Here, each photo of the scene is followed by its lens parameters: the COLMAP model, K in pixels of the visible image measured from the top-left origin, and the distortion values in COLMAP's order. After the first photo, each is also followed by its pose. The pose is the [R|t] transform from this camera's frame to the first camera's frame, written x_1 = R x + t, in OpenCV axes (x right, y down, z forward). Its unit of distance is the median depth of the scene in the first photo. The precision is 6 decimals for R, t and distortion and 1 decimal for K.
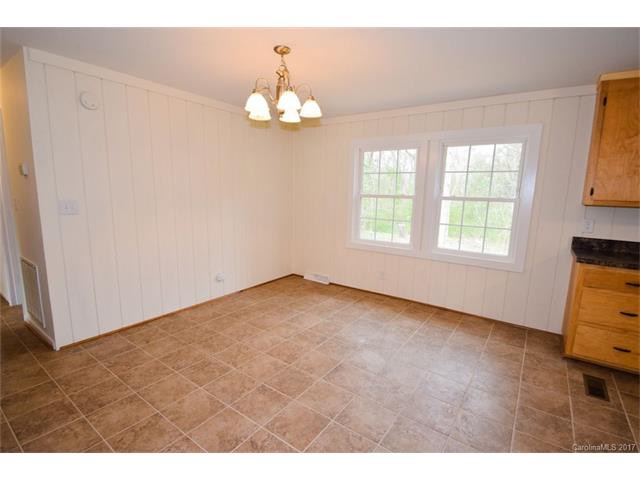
lens RADIAL K [[308.4, 0, 317.6], [0, 308.4, 242.0], [0, 0, 1]] dist [-0.011451, -0.006822]
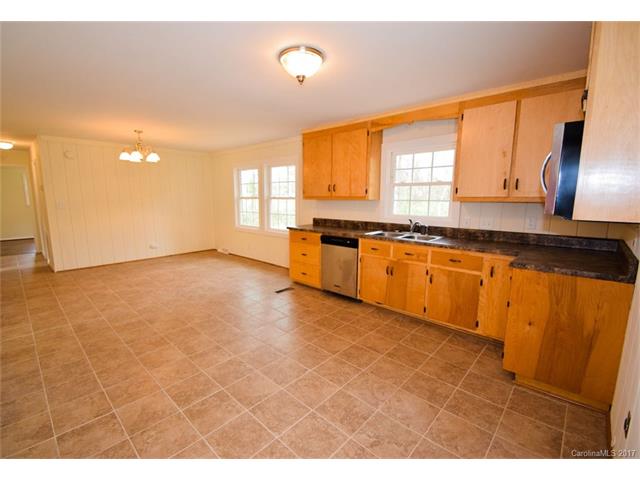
lens RADIAL K [[288.9, 0, 310.0], [0, 288.9, 243.2], [0, 0, 1]] dist [-0.007097, -0.003231]
pose [[0.990704, 0.002316, -0.136019, 0.943454], [-0.003018, 0.999983, -0.004952, 0.124557], [0.136005, 0.005316, 0.990694, -0.597719]]
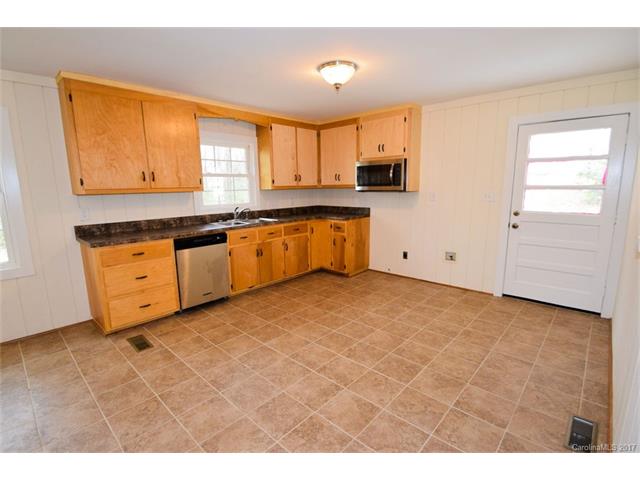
lens RADIAL K [[308.4, 0, 319.4], [0, 308.4, 240.6], [0, 0, 1]] dist [-0.011451, -0.006822]
pose [[0.119294, -0.199713, 0.972566, -0.075566], [0.177703, 0.968038, 0.176986, -0.005360], [-0.976827, 0.151715, 0.150970, 0.034381]]
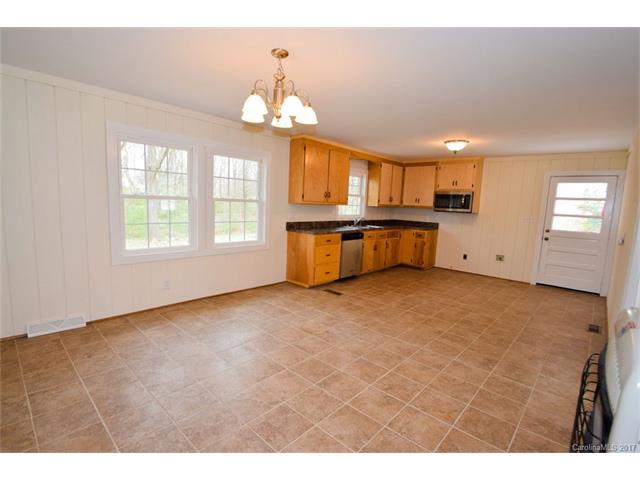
lens RADIAL K [[308.4, 0, 317.2], [0, 308.4, 239.5], [0, 0, 1]] dist [-0.011451, -0.006822]
pose [[0.125282, -0.138767, 0.982369, -0.779144], [0.121210, 0.984893, 0.123666, -0.104326], [-0.984689, 0.103580, 0.140210, 0.544453]]
